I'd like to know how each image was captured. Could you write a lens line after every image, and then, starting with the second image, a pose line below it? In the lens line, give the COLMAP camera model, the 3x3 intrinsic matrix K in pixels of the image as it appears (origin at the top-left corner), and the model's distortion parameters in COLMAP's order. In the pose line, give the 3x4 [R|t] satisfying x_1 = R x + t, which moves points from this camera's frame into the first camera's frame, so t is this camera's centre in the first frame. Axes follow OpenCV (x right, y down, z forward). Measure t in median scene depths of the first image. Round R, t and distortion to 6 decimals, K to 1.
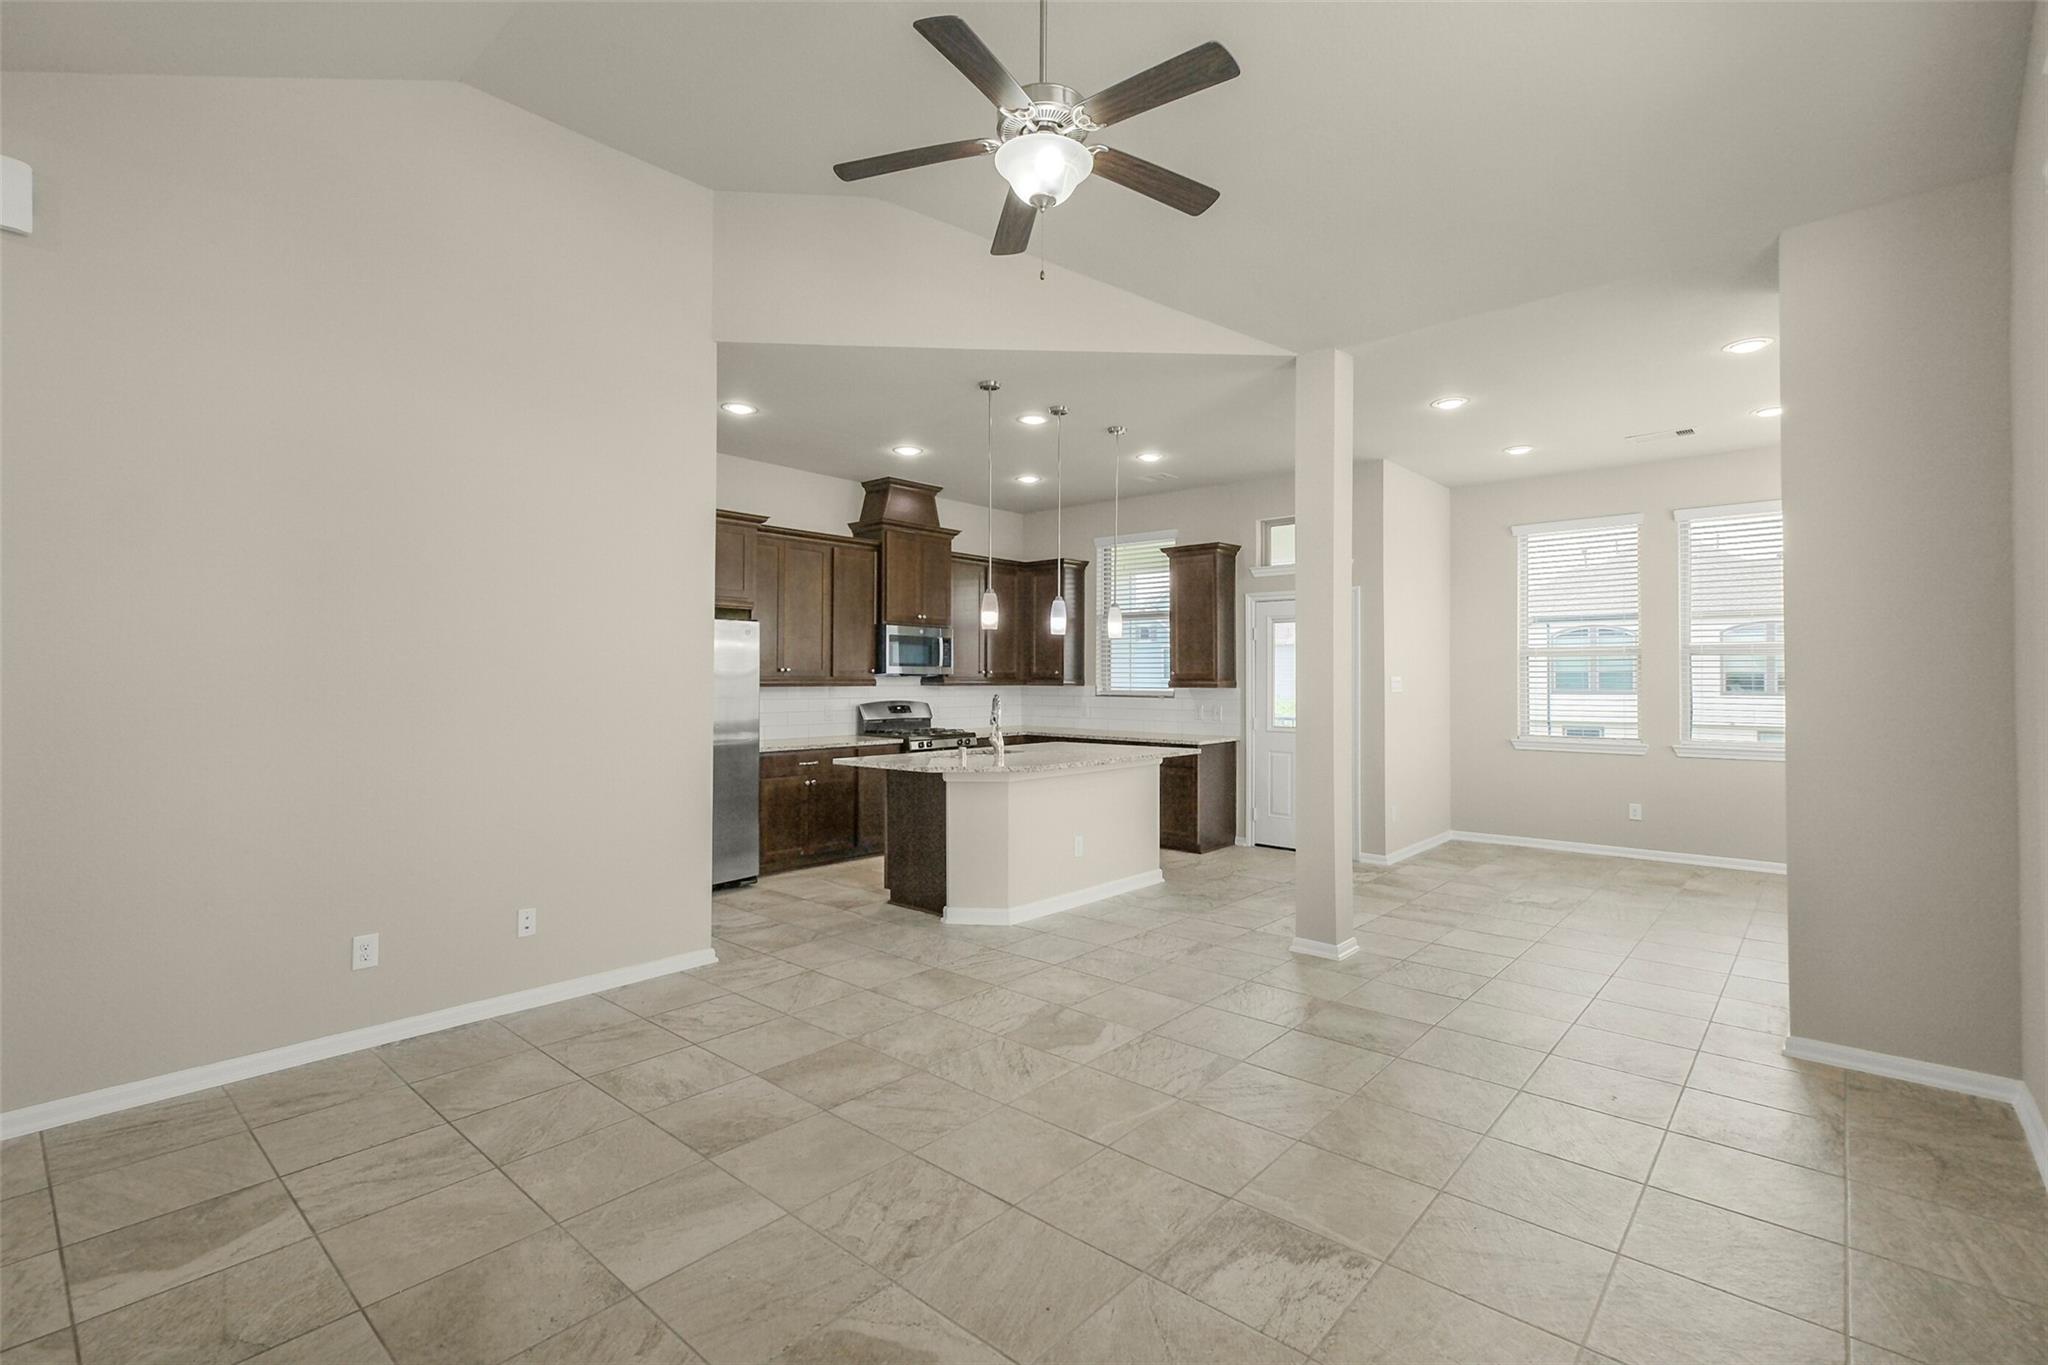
lens RADIAL K [[925.0, 0, 1020.7], [0, 925.0, 676.8], [0, 0, 1]] dist [0.002959, 0.001190]
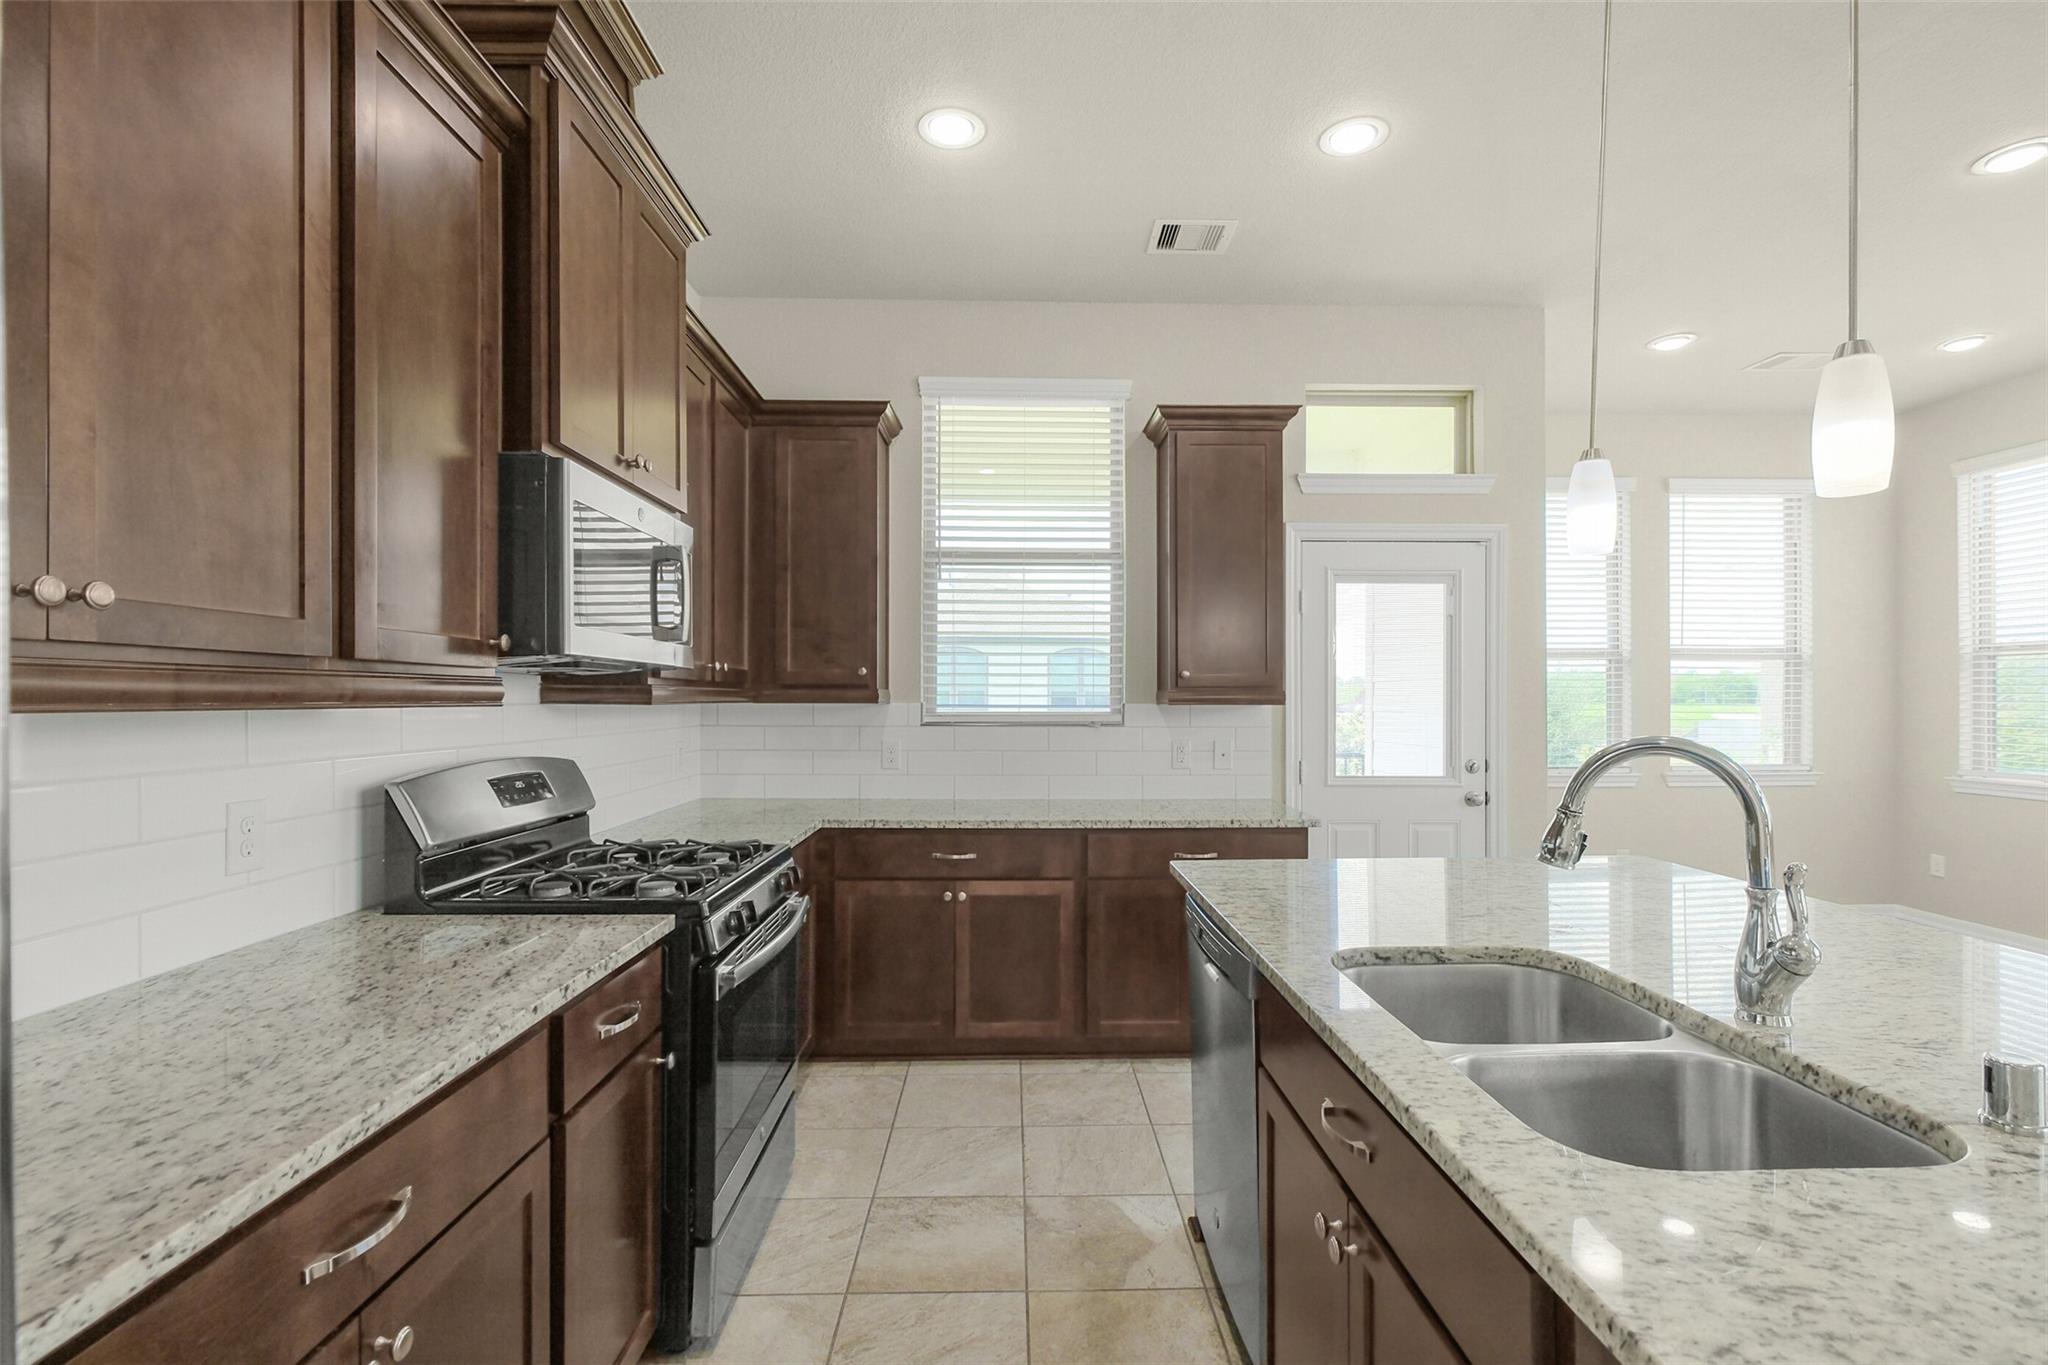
lens RADIAL K [[925.0, 0, 1030.1], [0, 925.0, 704.3], [0, 0, 1]] dist [0.002959, 0.001190]
pose [[0.727975, -0.006105, 0.685576, -0.226840], [-0.001046, 0.999949, 0.010015, 0.007116], [-0.685602, -0.008008, 0.727932, 0.738094]]
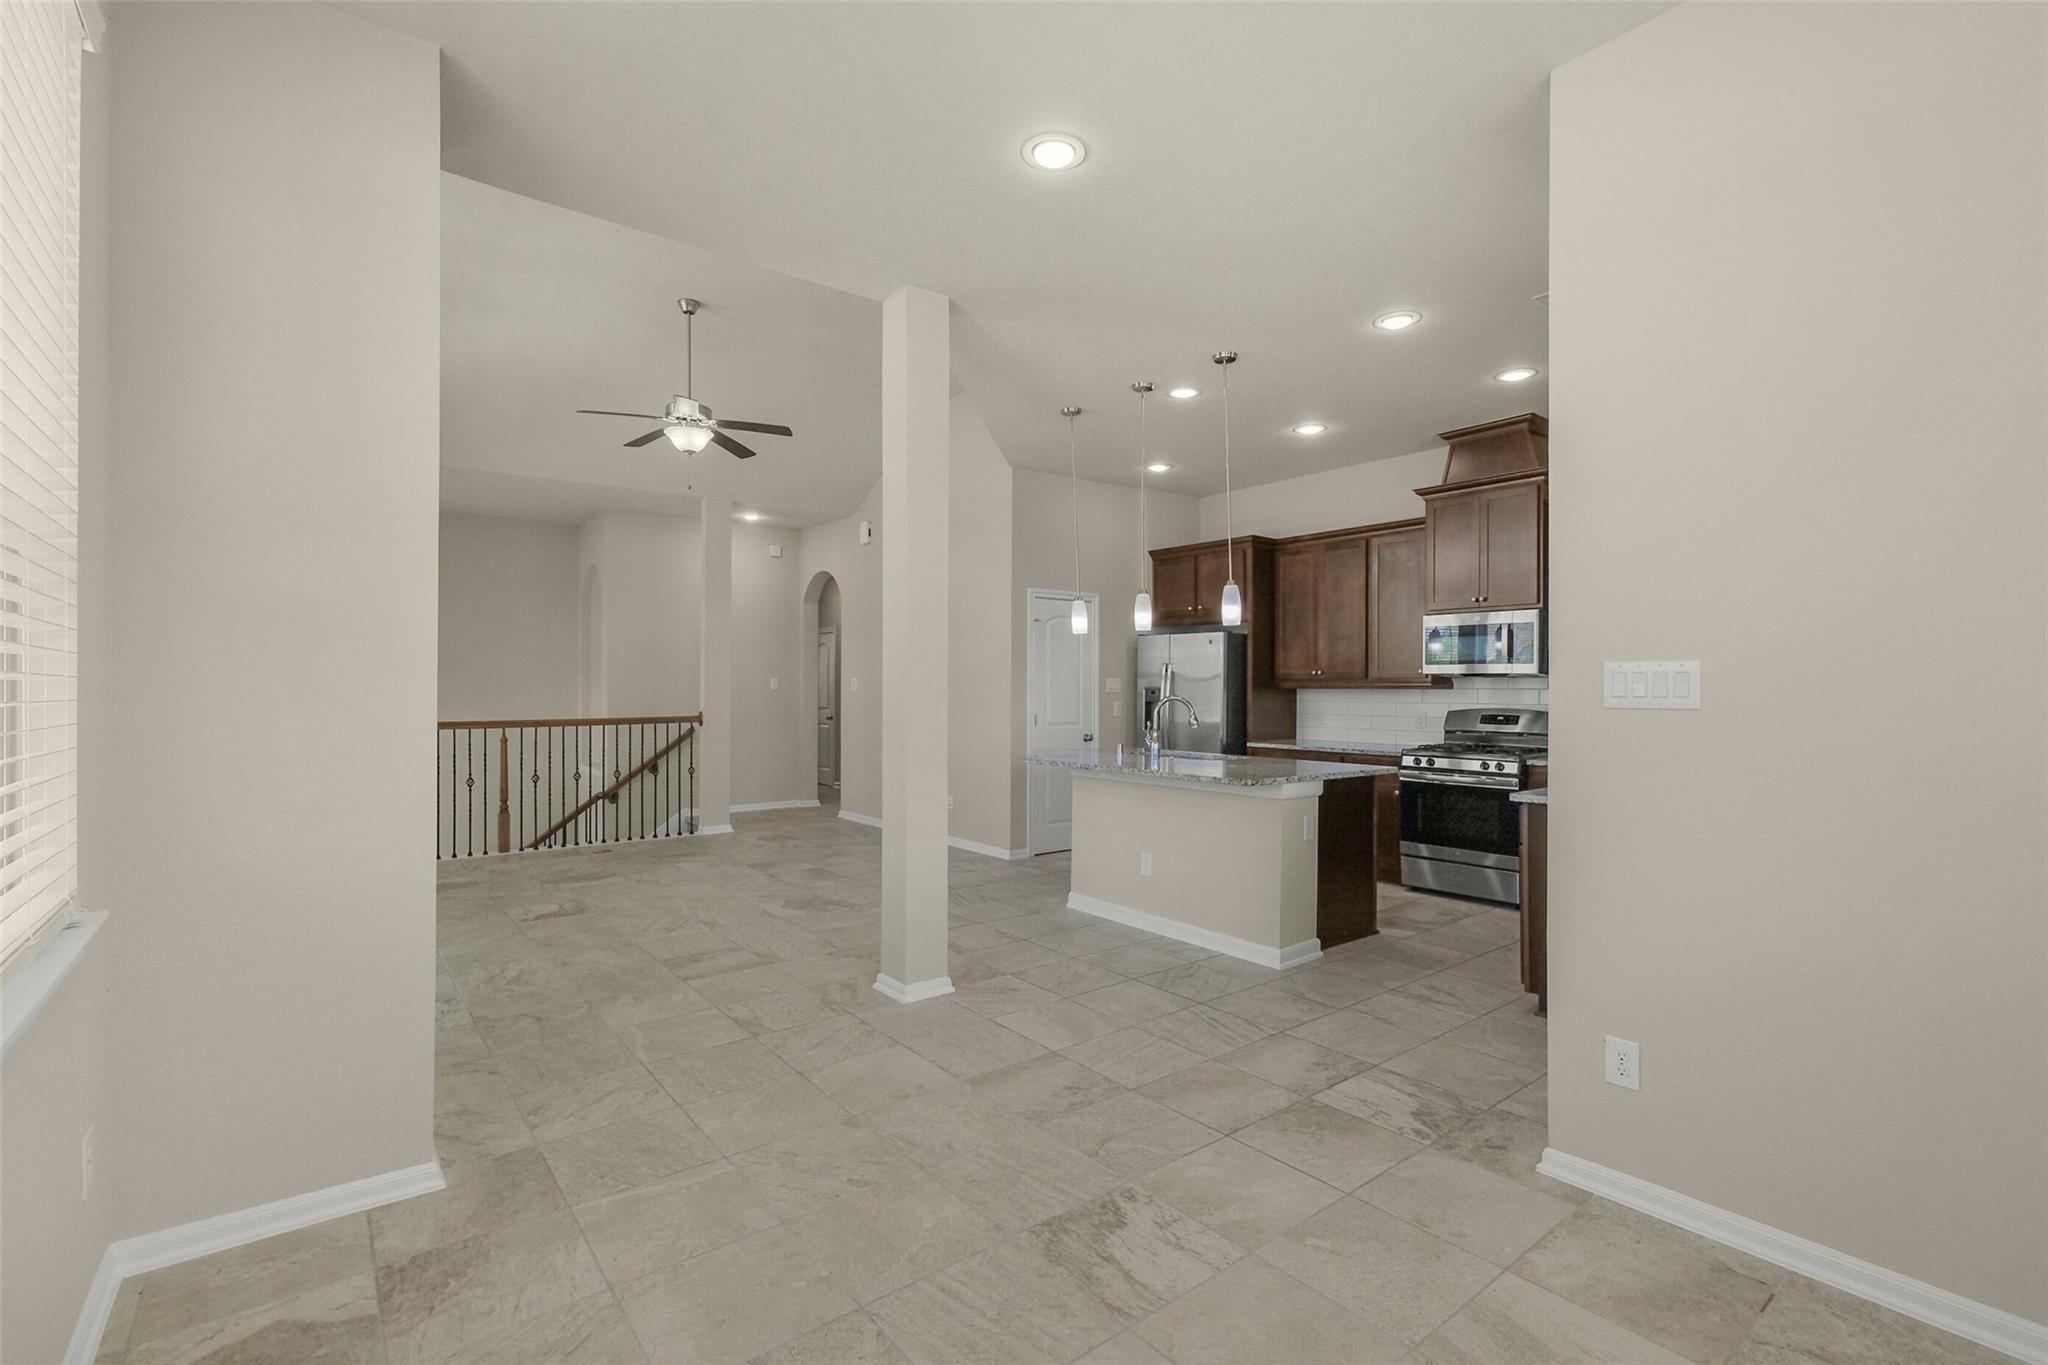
lens RADIAL K [[925.0, 0, 1037.8], [0, 925.0, 689.6], [0, 0, 1]] dist [0.002959, 0.001190]
pose [[-0.165121, 0.001428, -0.986272, 0.738482], [0.000822, 0.999999, 0.001310, 0.009176], [0.986273, -0.000595, -0.165122, 0.796725]]
